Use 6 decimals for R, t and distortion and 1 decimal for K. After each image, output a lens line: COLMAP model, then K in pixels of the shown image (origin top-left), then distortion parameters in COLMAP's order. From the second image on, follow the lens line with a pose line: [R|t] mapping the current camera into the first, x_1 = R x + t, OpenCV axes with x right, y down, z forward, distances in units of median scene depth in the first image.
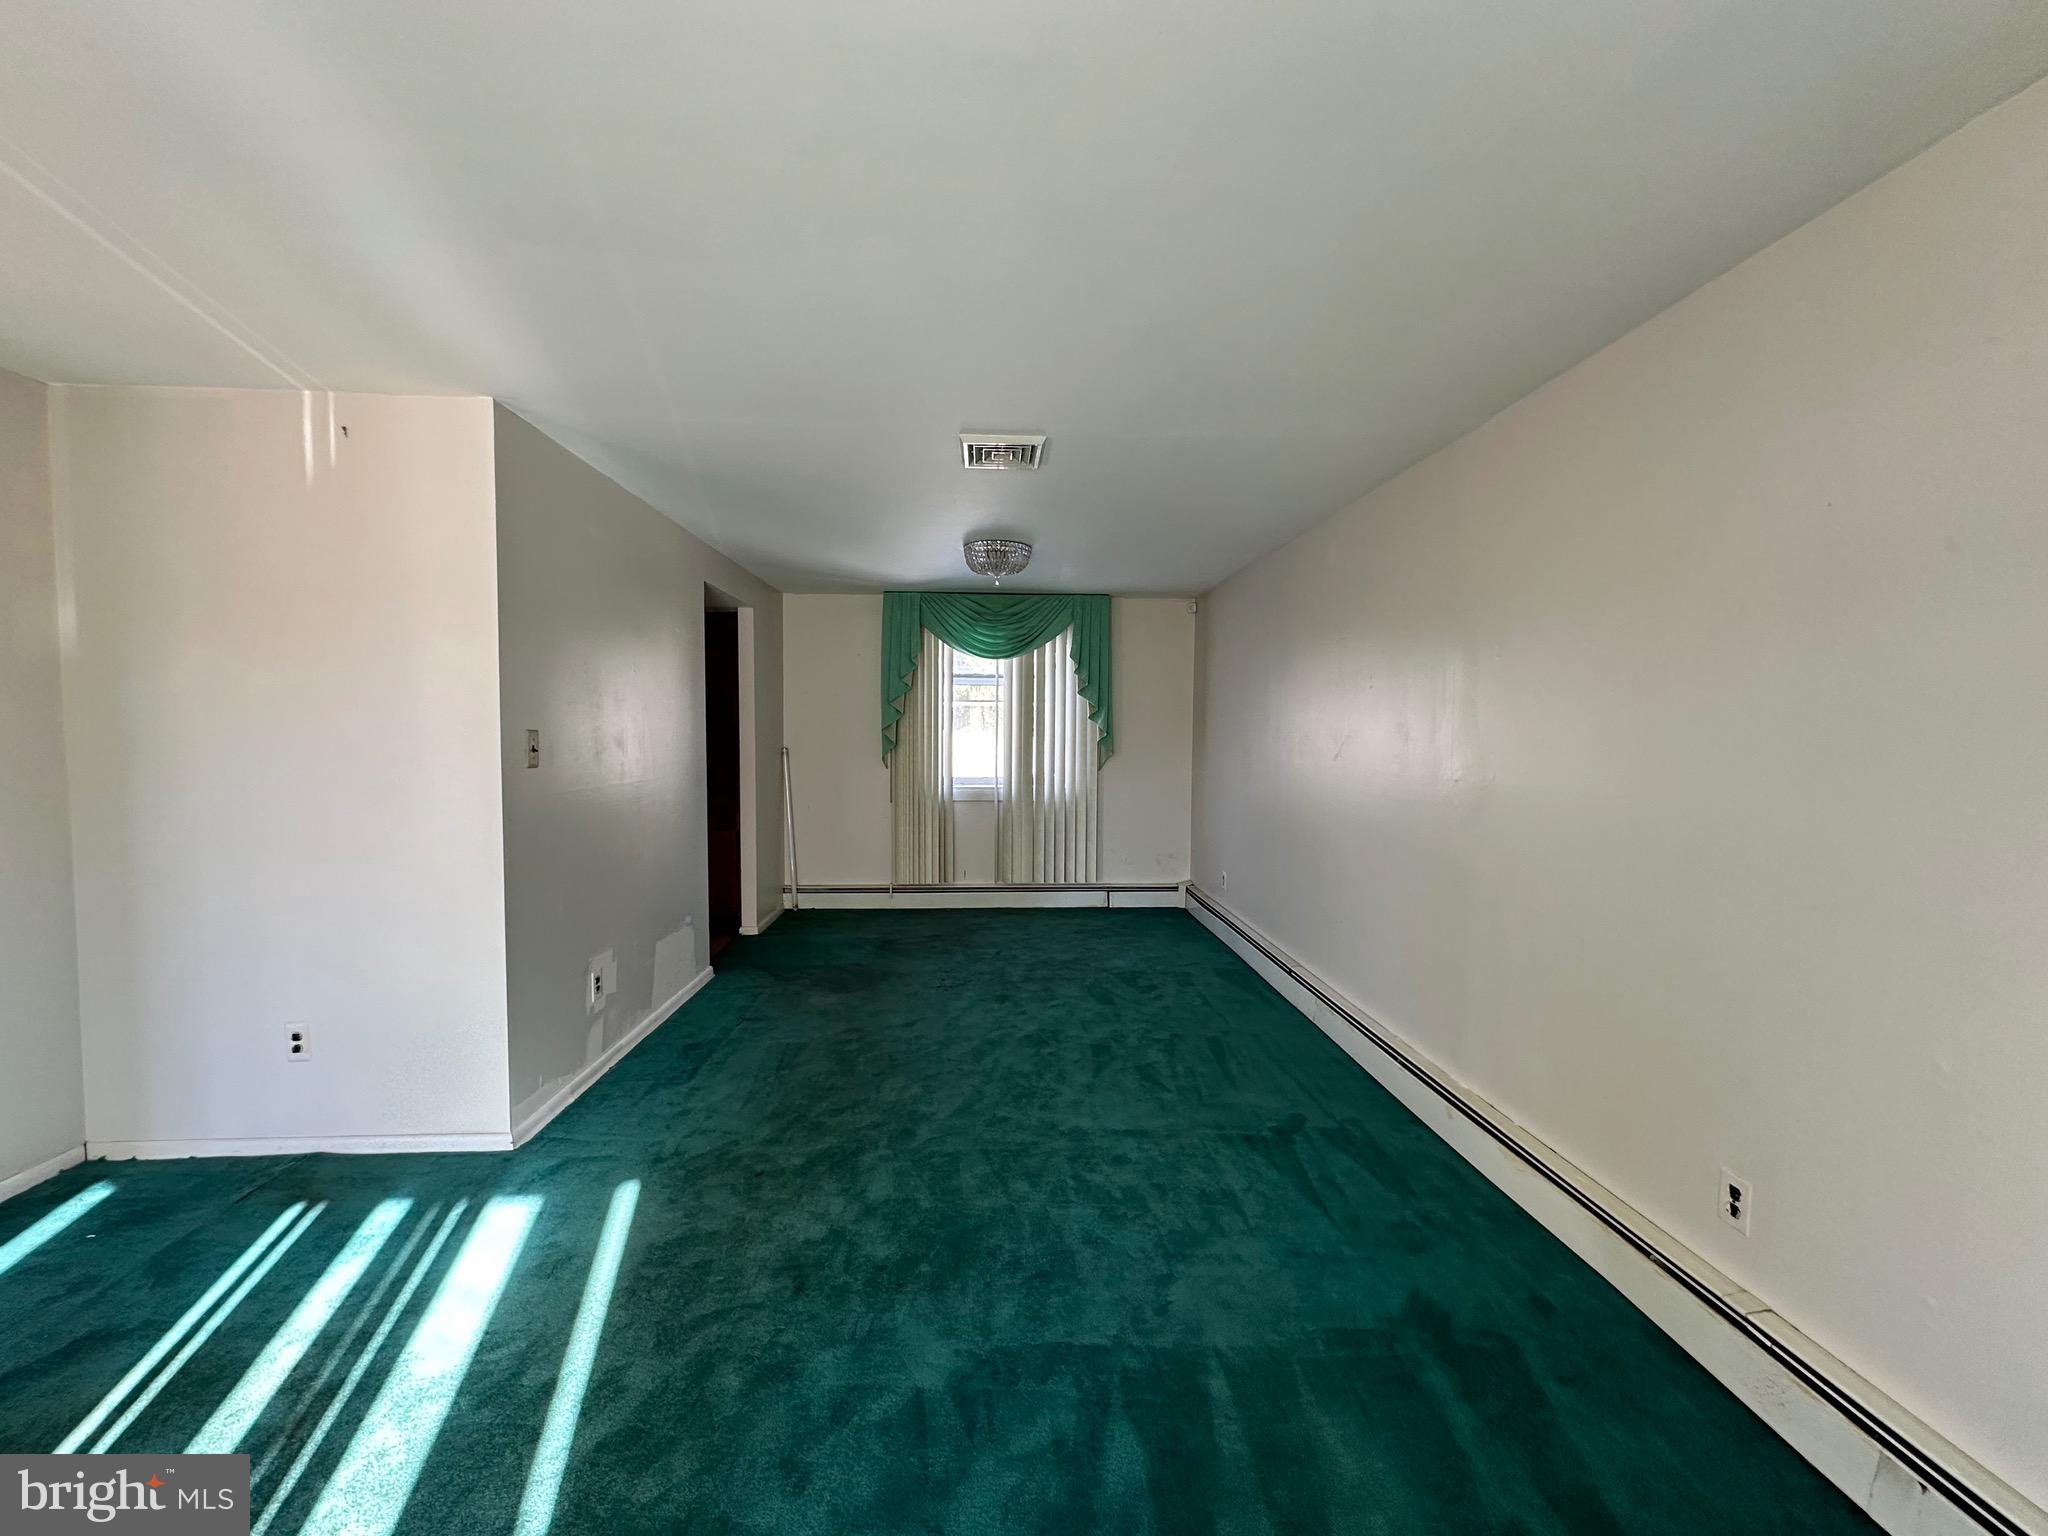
lens RADIAL K [[807.1, 0, 1024.0], [0, 807.1, 768.0], [0, 0, 1]] dist [-0.000487, 0.000186]
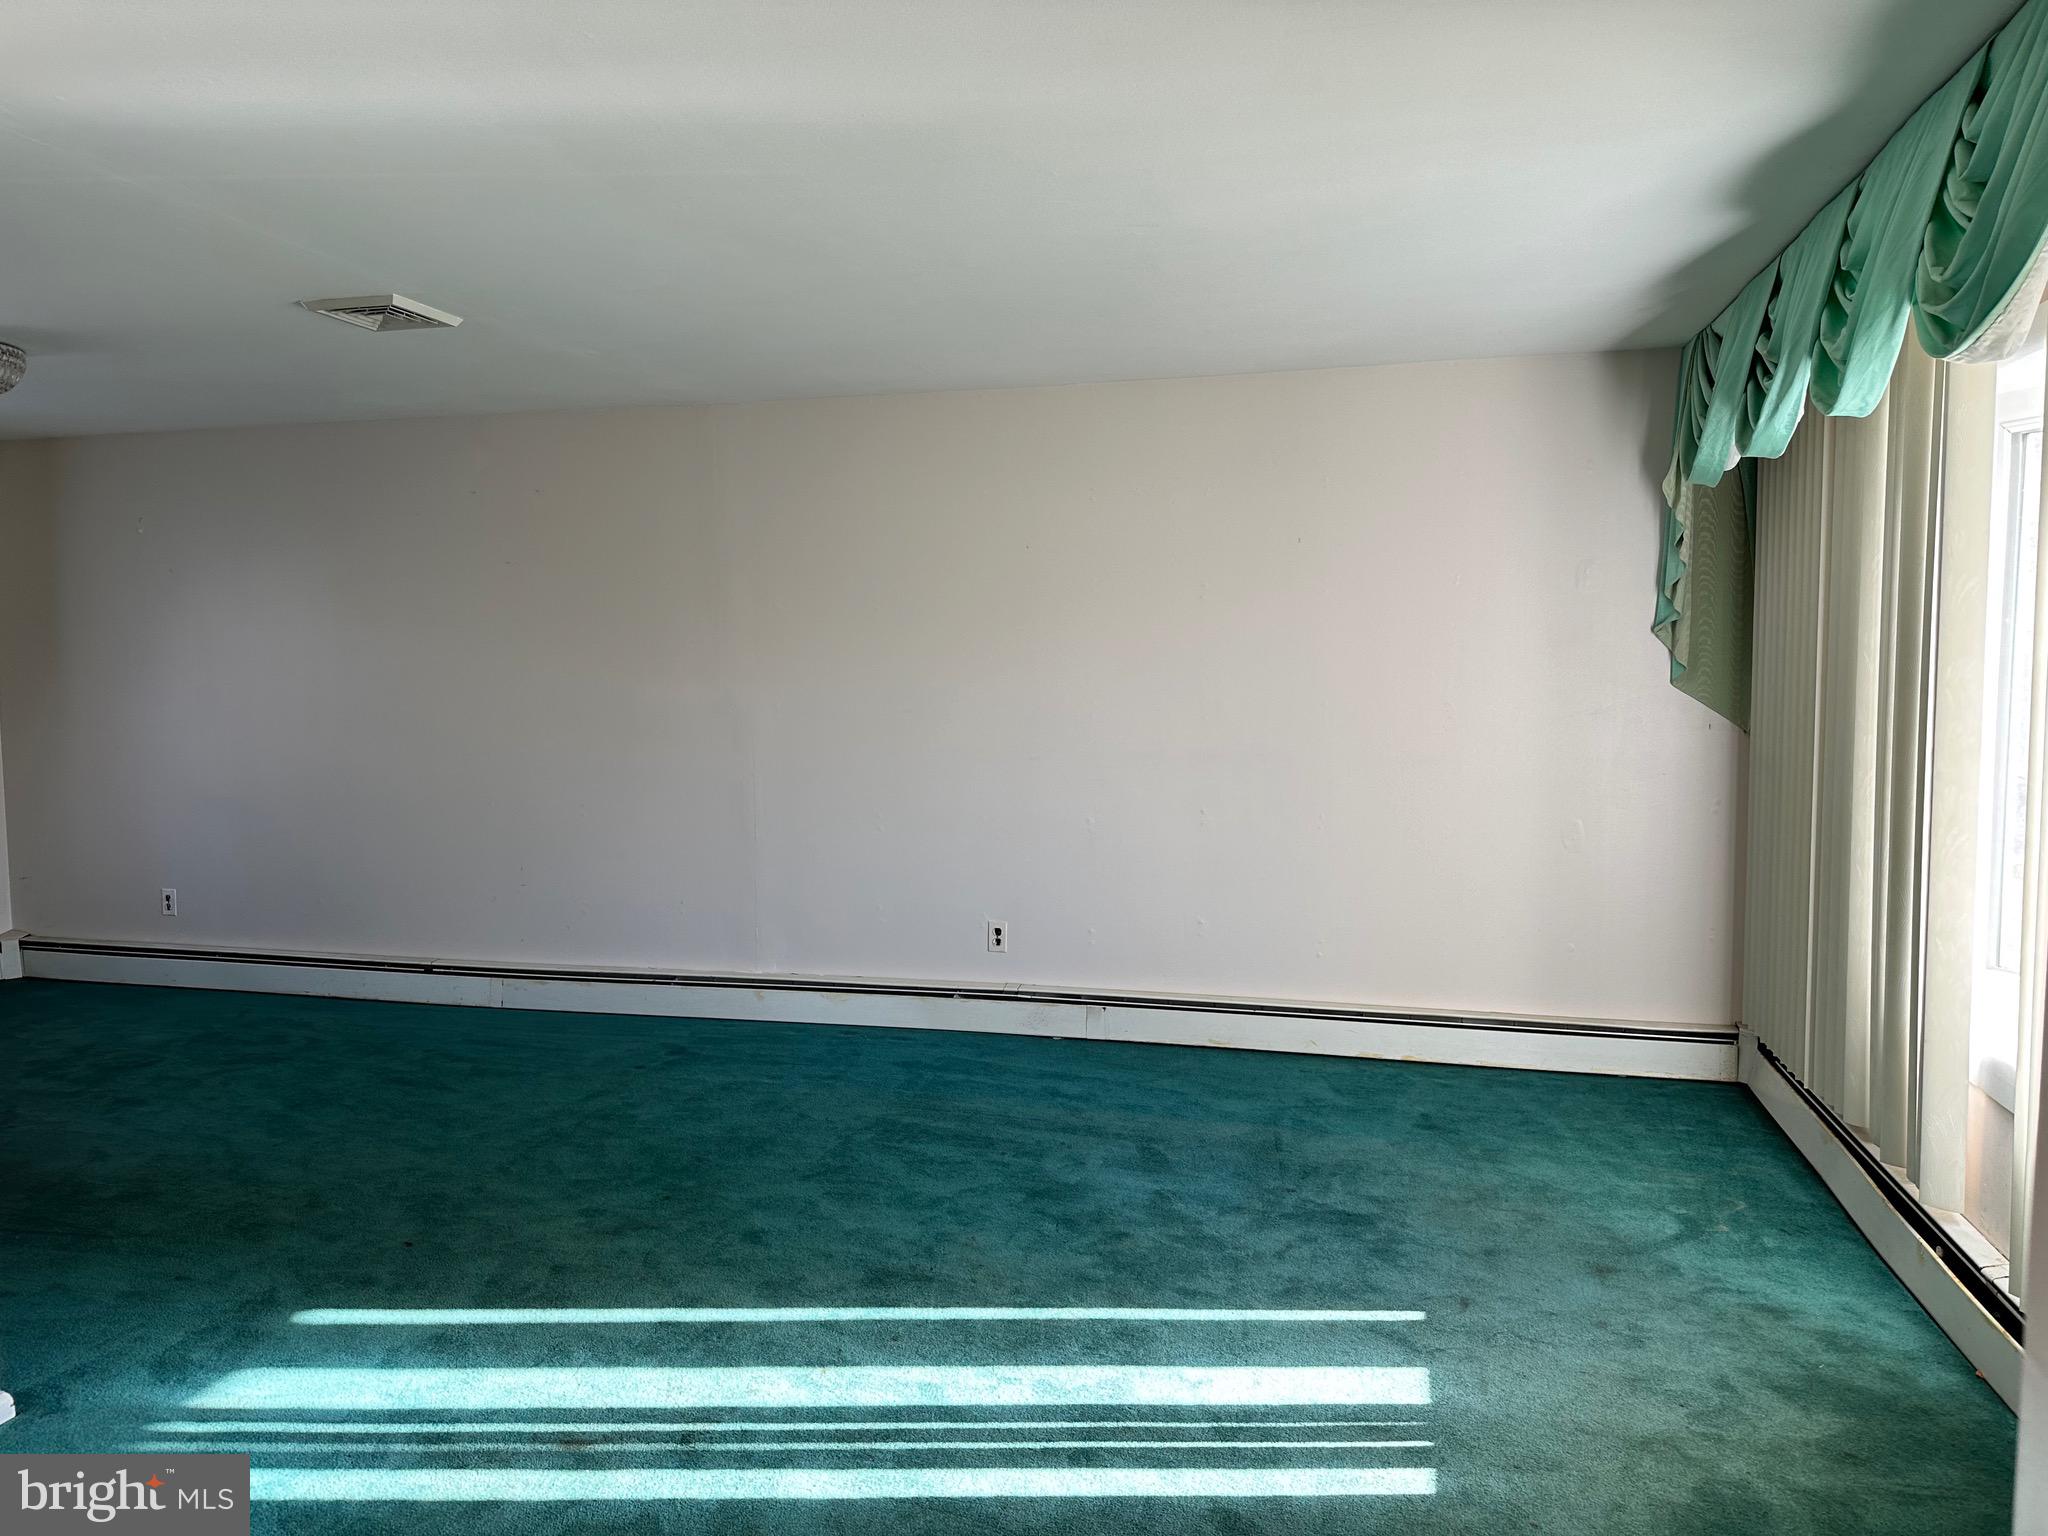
lens RADIAL K [[1403.4, 0, 1024.0], [0, 1403.4, 768.0], [0, 0, 1]] dist [0.124426, -0.172348]
pose [[0.299870, -0.072124, 0.951250, -1.394464], [0.047465, 0.997031, 0.060633, -0.006063], [-0.952798, 0.026969, 0.302403, 0.011040]]
